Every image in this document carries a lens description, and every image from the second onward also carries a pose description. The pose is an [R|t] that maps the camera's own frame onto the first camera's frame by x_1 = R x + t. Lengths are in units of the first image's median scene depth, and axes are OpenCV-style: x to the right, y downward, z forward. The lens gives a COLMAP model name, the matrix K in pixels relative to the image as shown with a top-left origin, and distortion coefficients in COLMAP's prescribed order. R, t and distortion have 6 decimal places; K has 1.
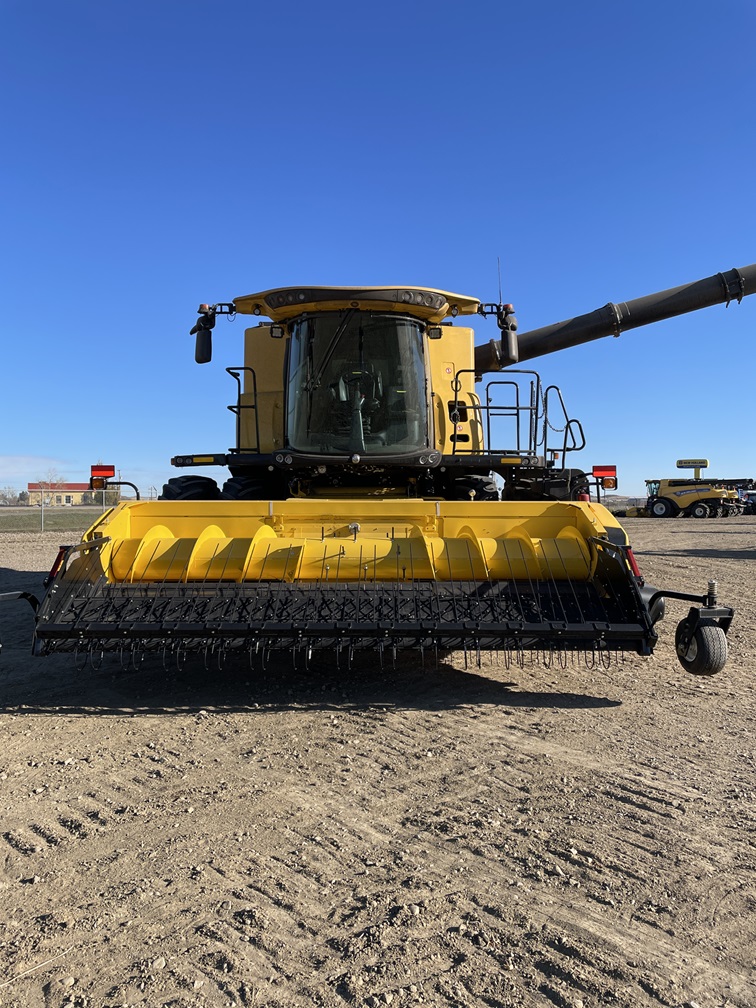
lens RADIAL K [[767.0, 0, 370.6], [0, 767.0, 502.3], [0, 0, 1]] dist [0.095051, -0.117771]
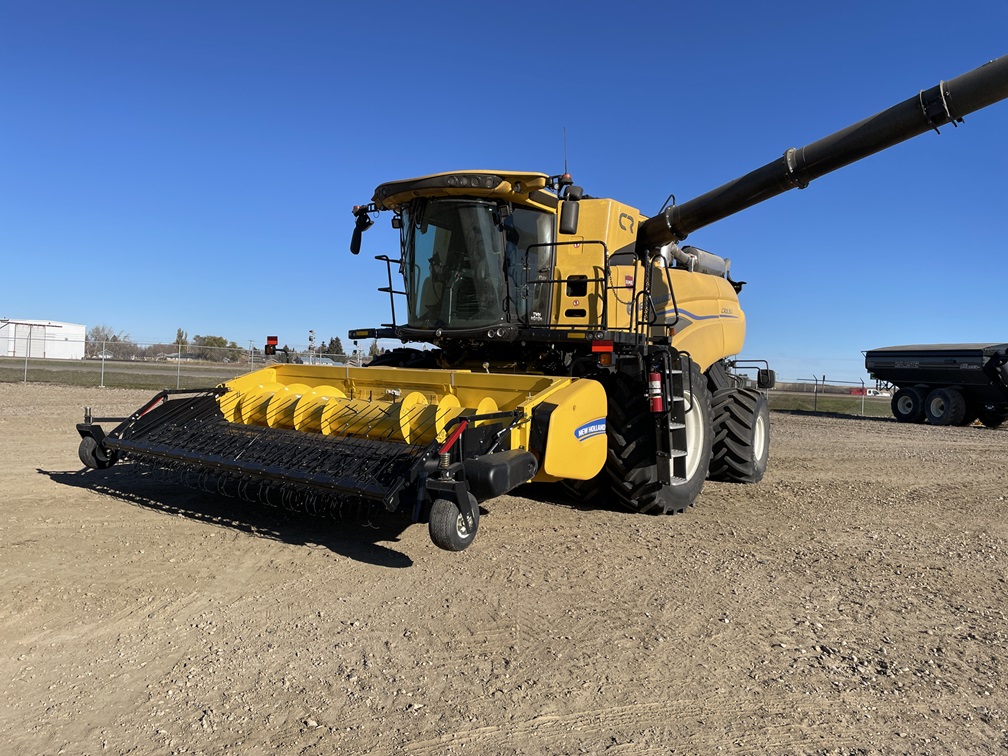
lens RADIAL K [[767.0, 0, 504.0], [0, 767.0, 378.0], [0, 0, 1]] dist [0.095051, -0.117771]
pose [[0.785178, 0.038480, -0.618073, 0.707349], [-0.047118, 0.998887, 0.002331, 0.001557], [0.617475, 0.027292, 0.786117, 0.188006]]
